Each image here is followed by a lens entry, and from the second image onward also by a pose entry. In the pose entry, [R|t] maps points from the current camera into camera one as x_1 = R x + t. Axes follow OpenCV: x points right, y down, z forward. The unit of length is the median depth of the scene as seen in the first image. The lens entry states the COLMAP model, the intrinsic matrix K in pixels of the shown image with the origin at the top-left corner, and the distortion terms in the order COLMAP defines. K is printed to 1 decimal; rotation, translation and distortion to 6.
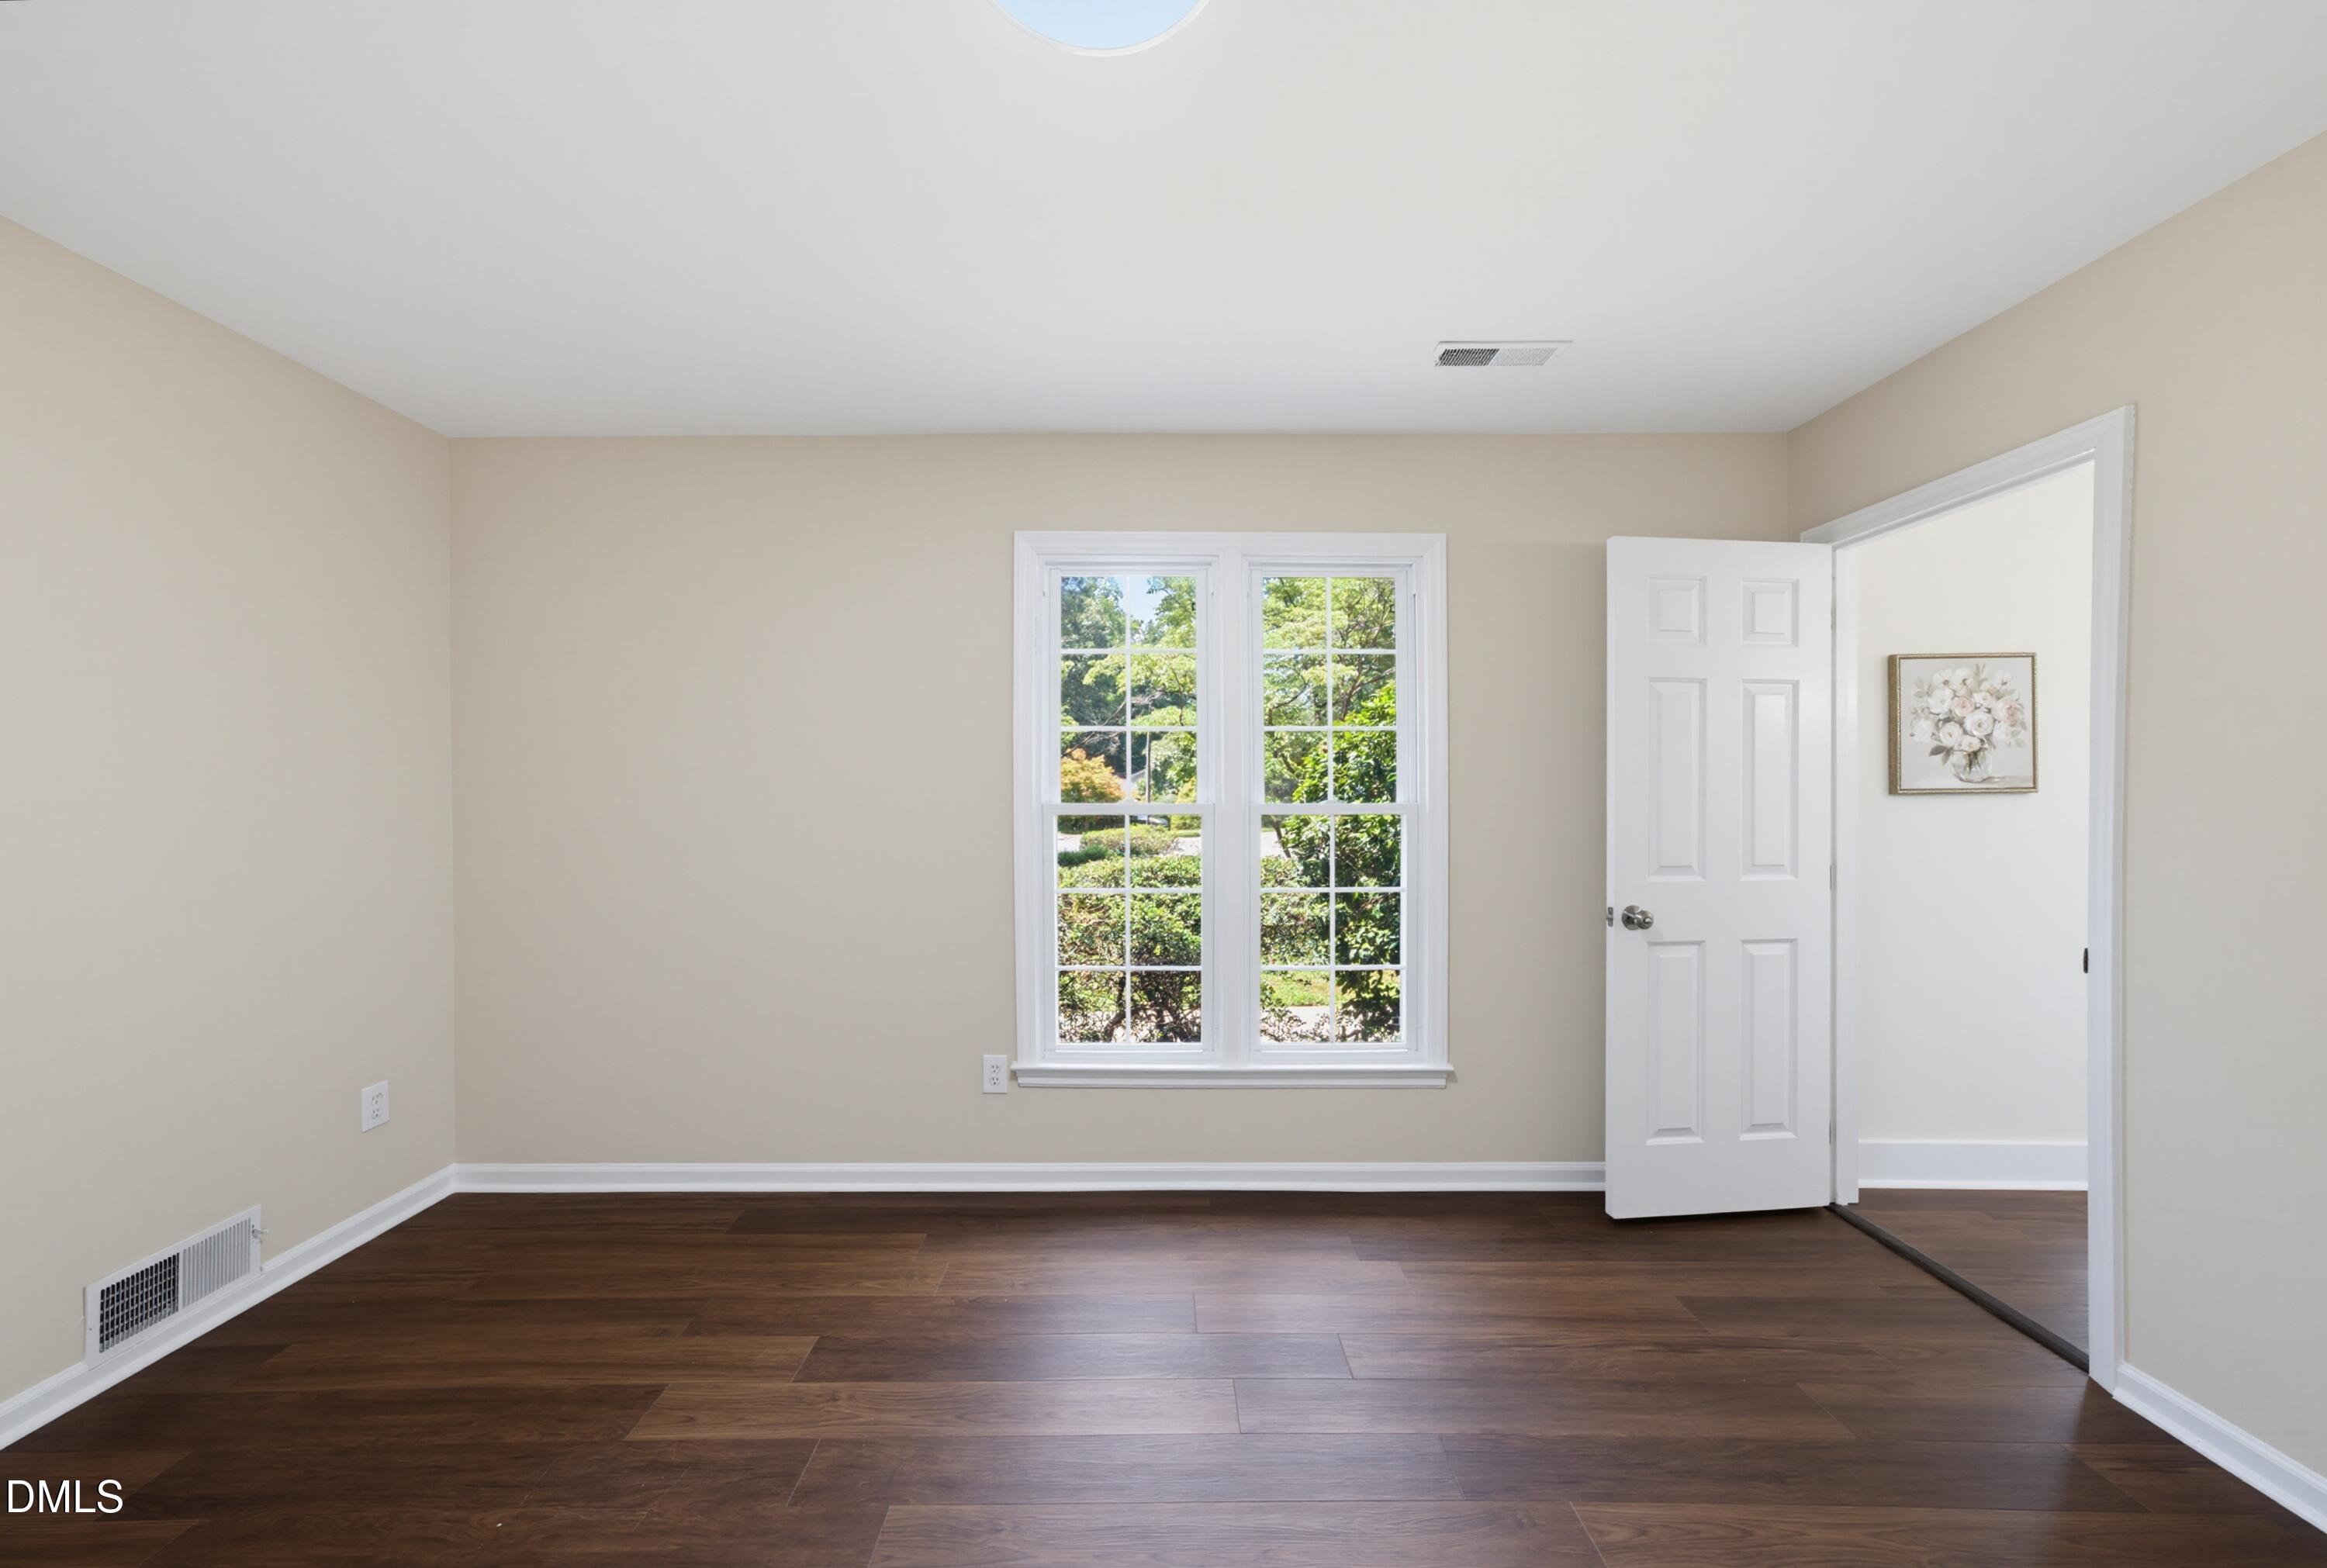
lens RADIAL K [[821.2, 0, 1156.3], [0, 821.2, 803.5], [0, 0, 1]] dist [-0.018759, 0.013786]
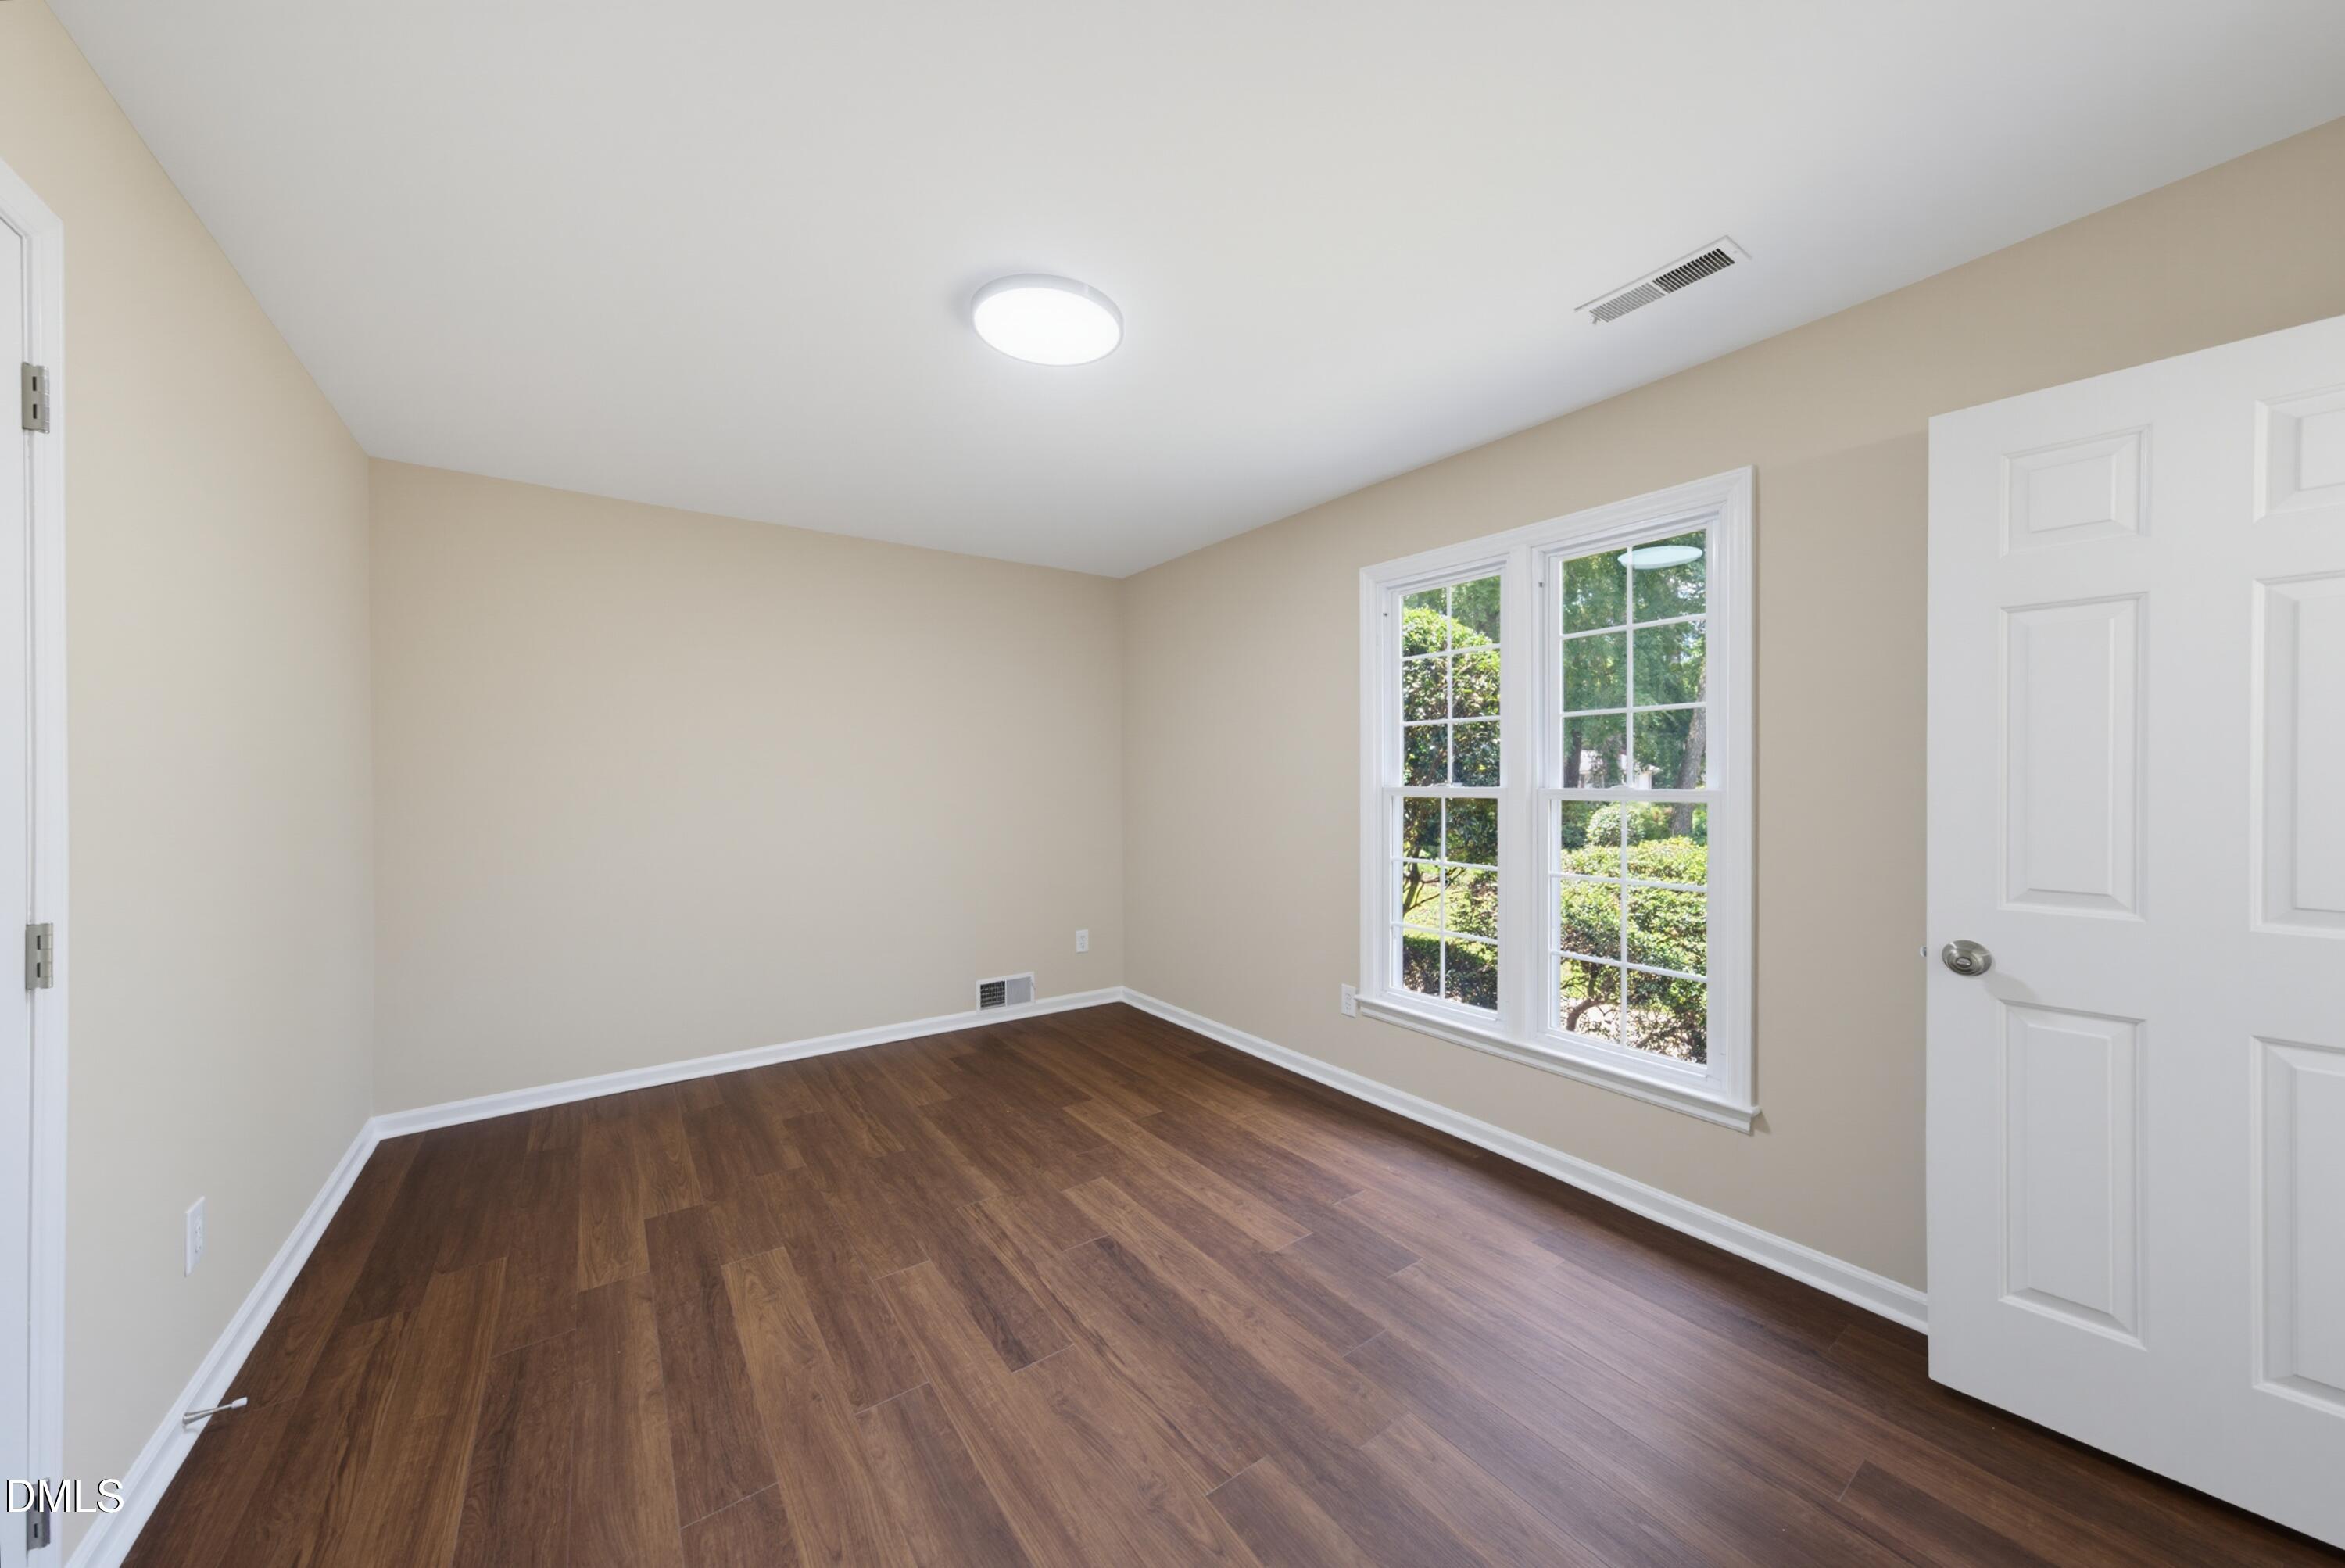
lens RADIAL K [[818.7, 0, 1160.2], [0, 818.7, 786.2], [0, 0, 1]] dist [-0.000227, 0.007677]
pose [[0.576113, 0.006208, -0.817347, 0.756144], [-0.002457, 0.999980, 0.005863, -0.008898], [0.817366, -0.001369, 0.576116, 0.037620]]
